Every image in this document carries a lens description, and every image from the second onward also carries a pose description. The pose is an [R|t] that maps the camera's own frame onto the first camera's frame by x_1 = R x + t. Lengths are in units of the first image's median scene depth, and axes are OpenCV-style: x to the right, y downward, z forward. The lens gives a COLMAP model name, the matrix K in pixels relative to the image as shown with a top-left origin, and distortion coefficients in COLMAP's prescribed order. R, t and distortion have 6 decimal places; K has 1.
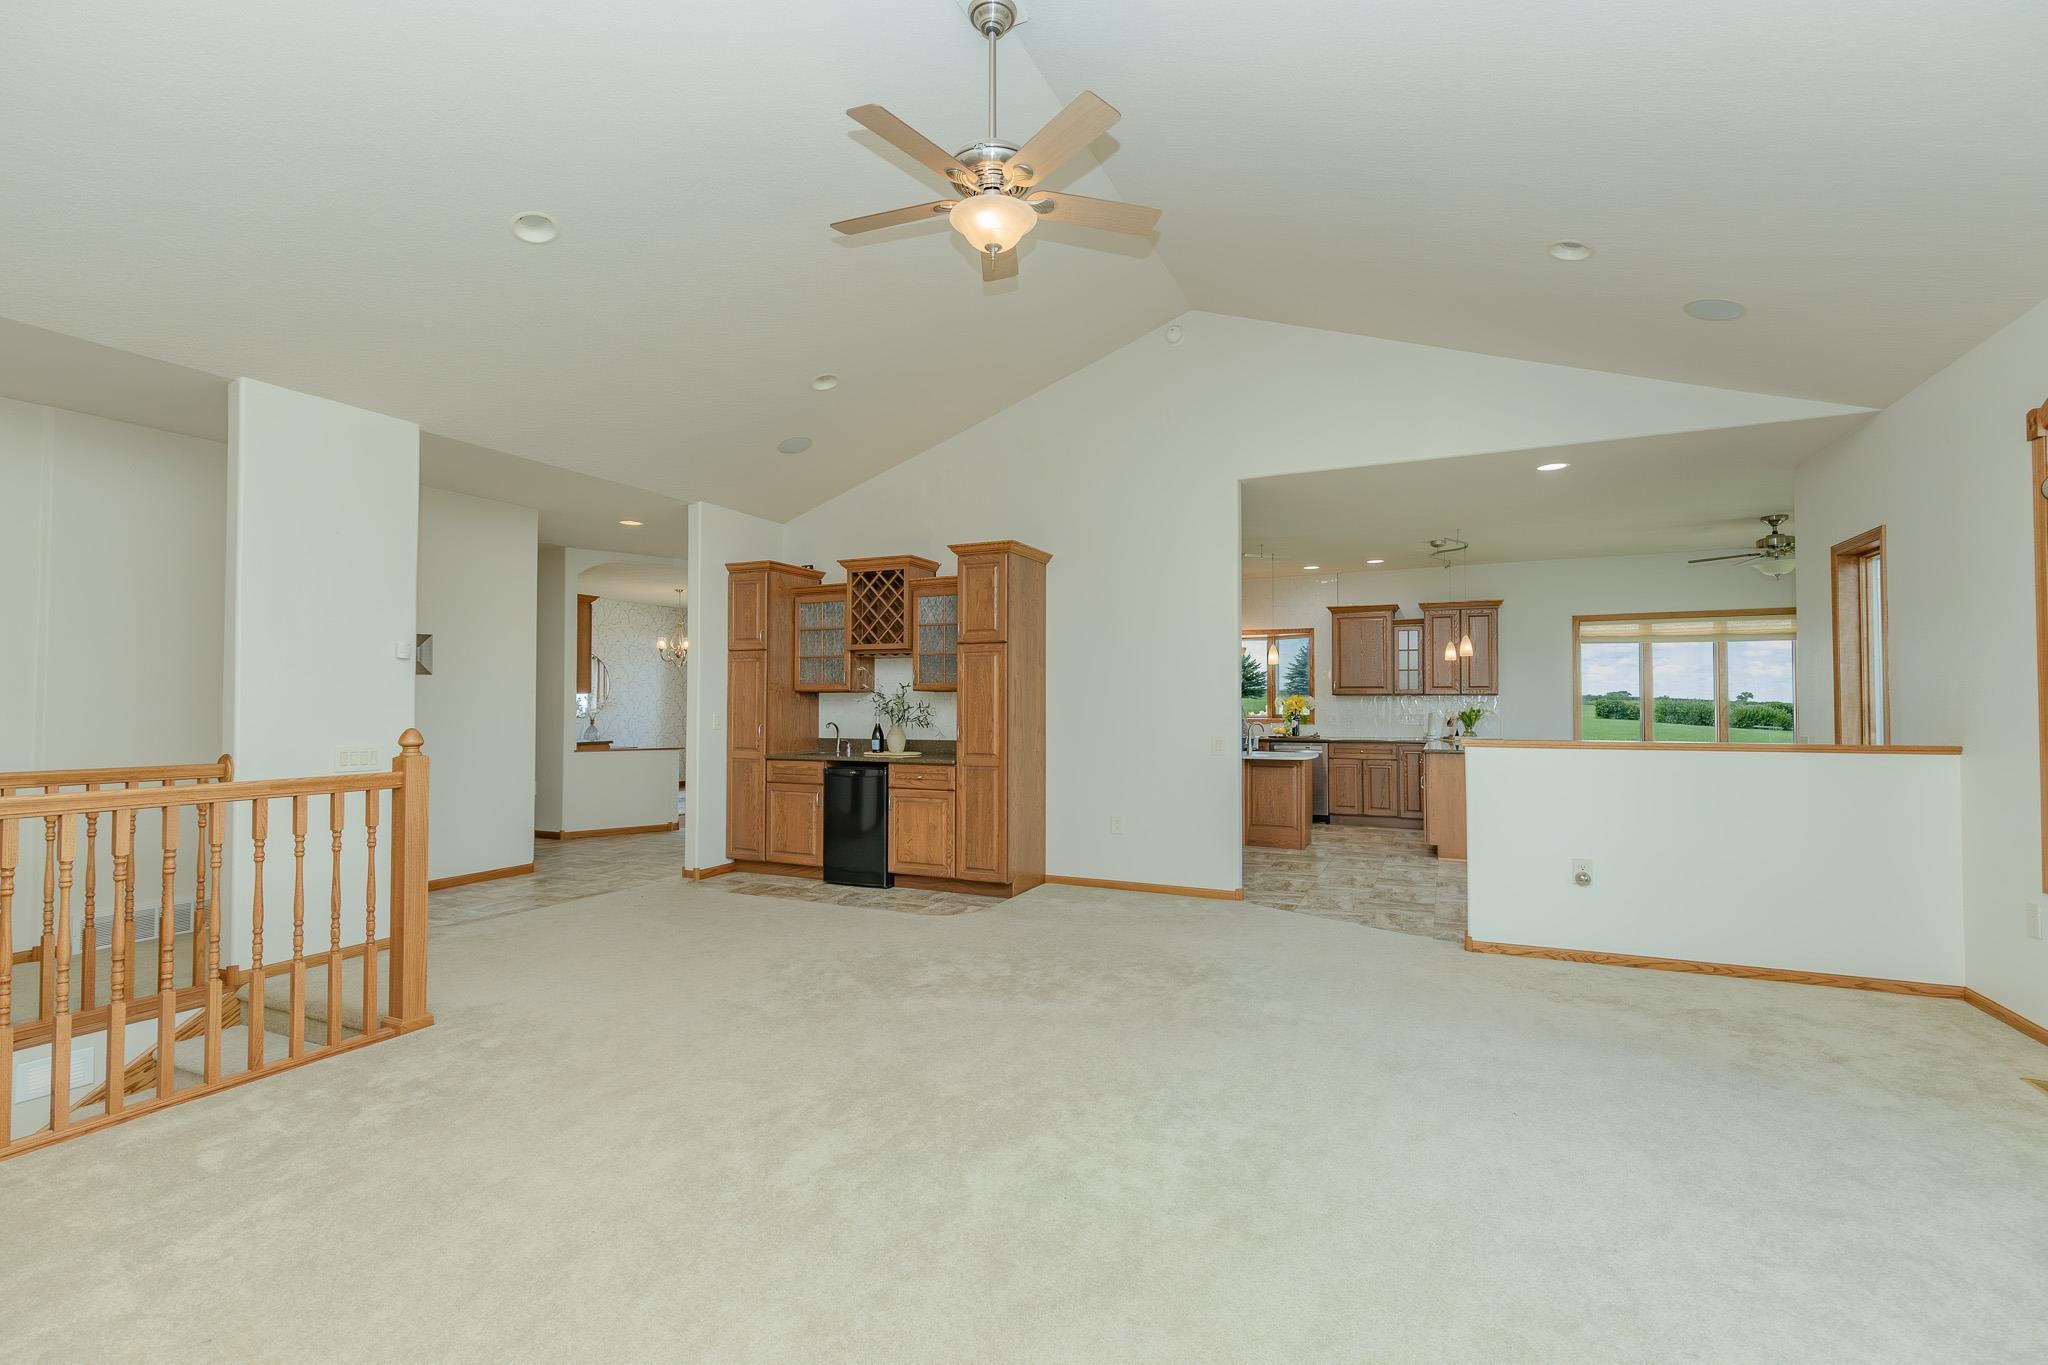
lens RADIAL K [[924.0, 0, 1025.0], [0, 924.0, 678.0], [0, 0, 1]] dist [0.008919, -0.003900]
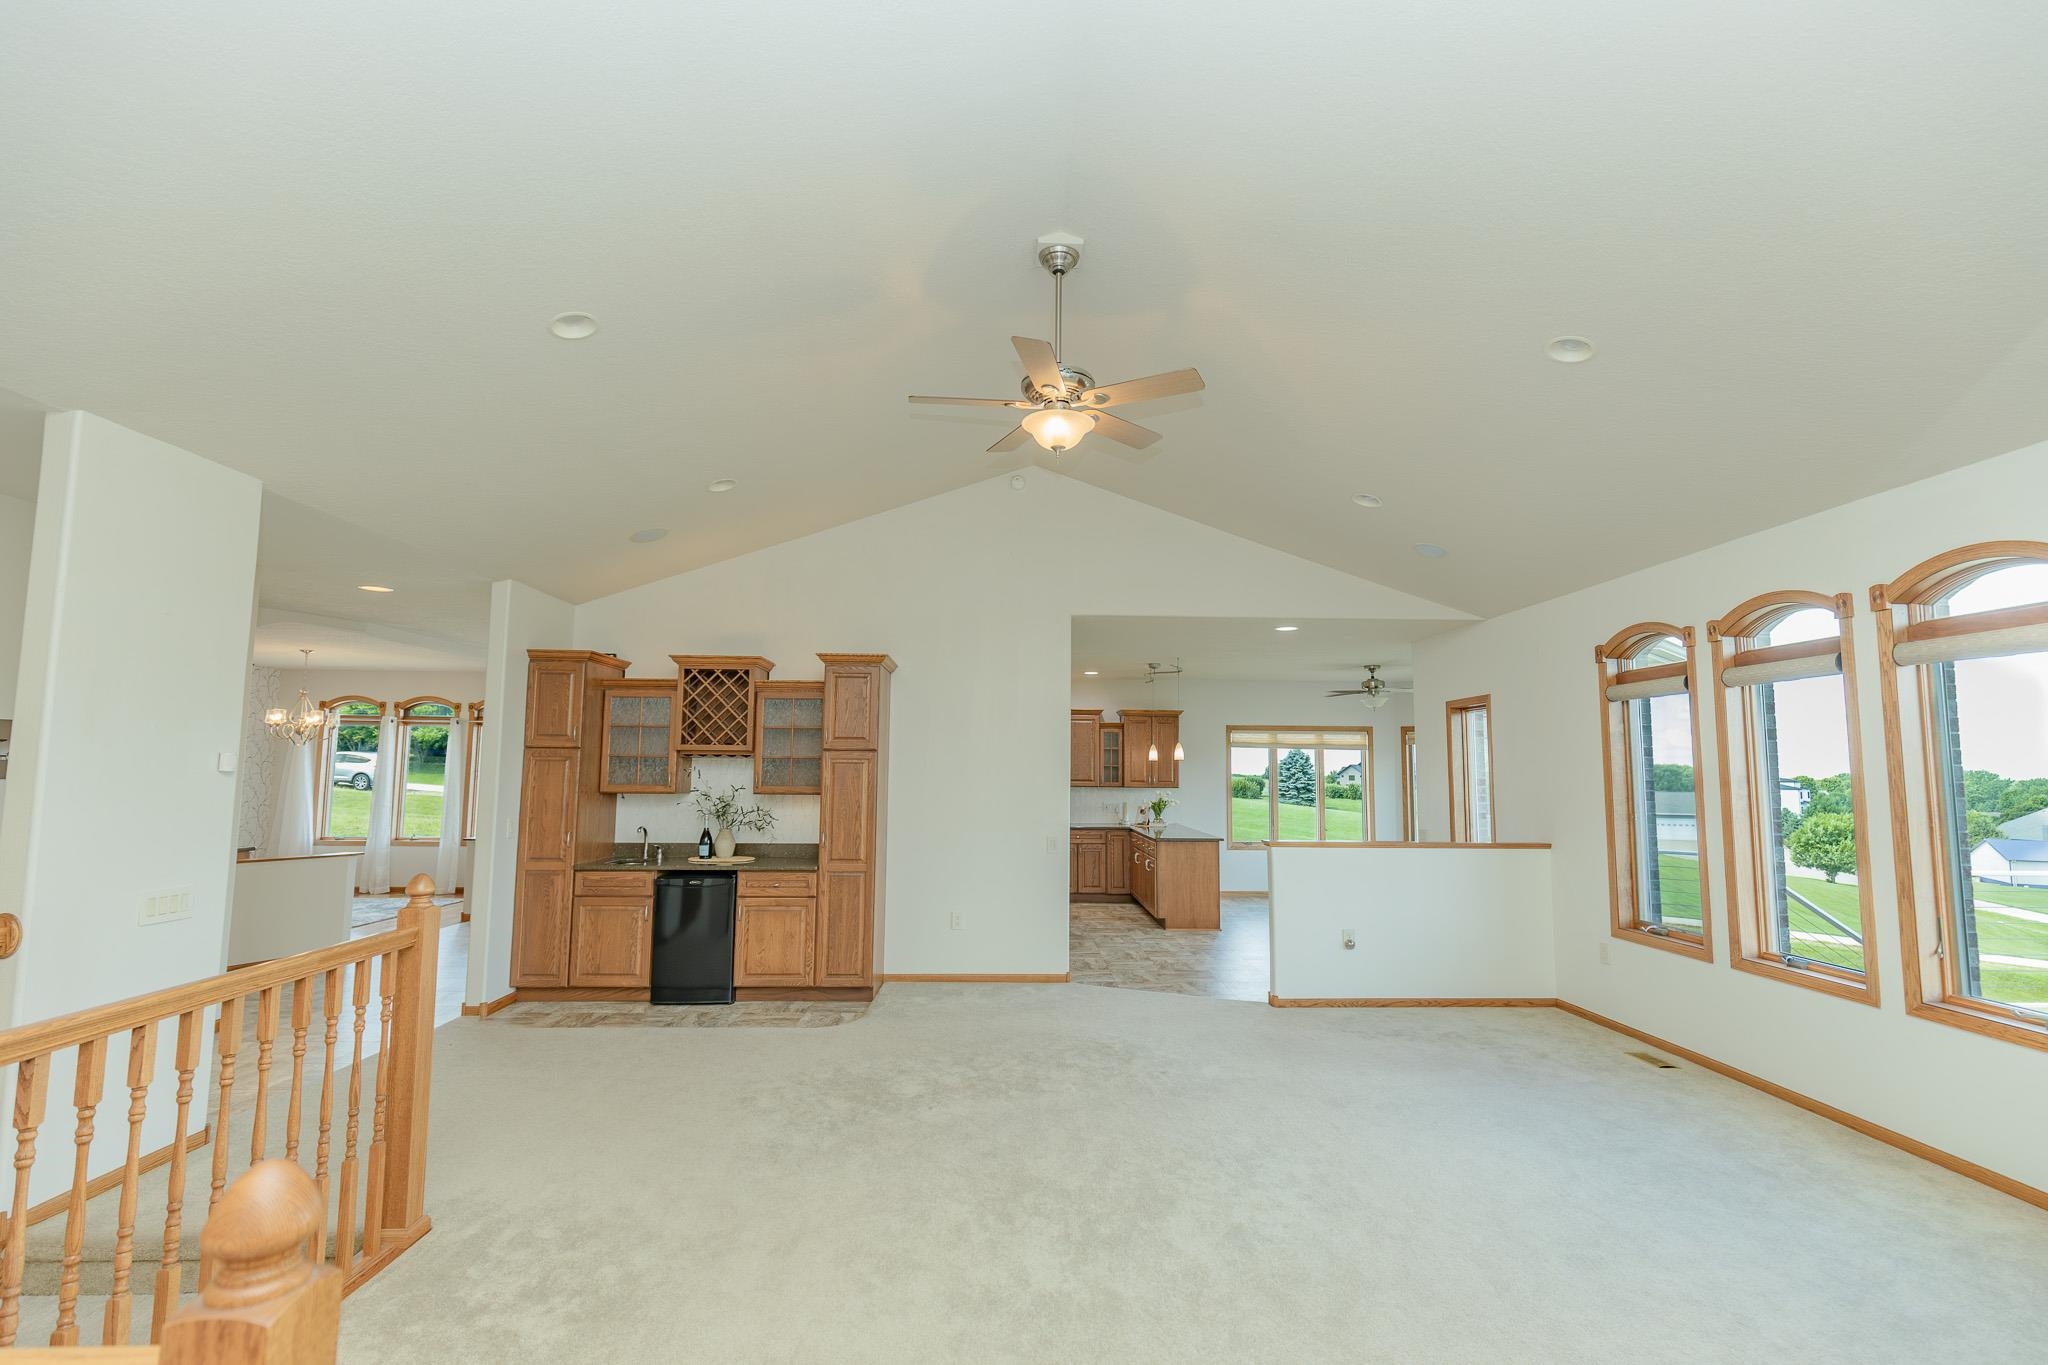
lens RADIAL K [[924.0, 0, 1042.4], [0, 924.0, 684.4], [0, 0, 1]] dist [0.008919, -0.003900]
pose [[0.890411, 0.052402, 0.452131, -0.322096], [-0.022459, 0.997199, -0.071347, -0.042389], [-0.454603, 0.053374, 0.889094, -0.018255]]
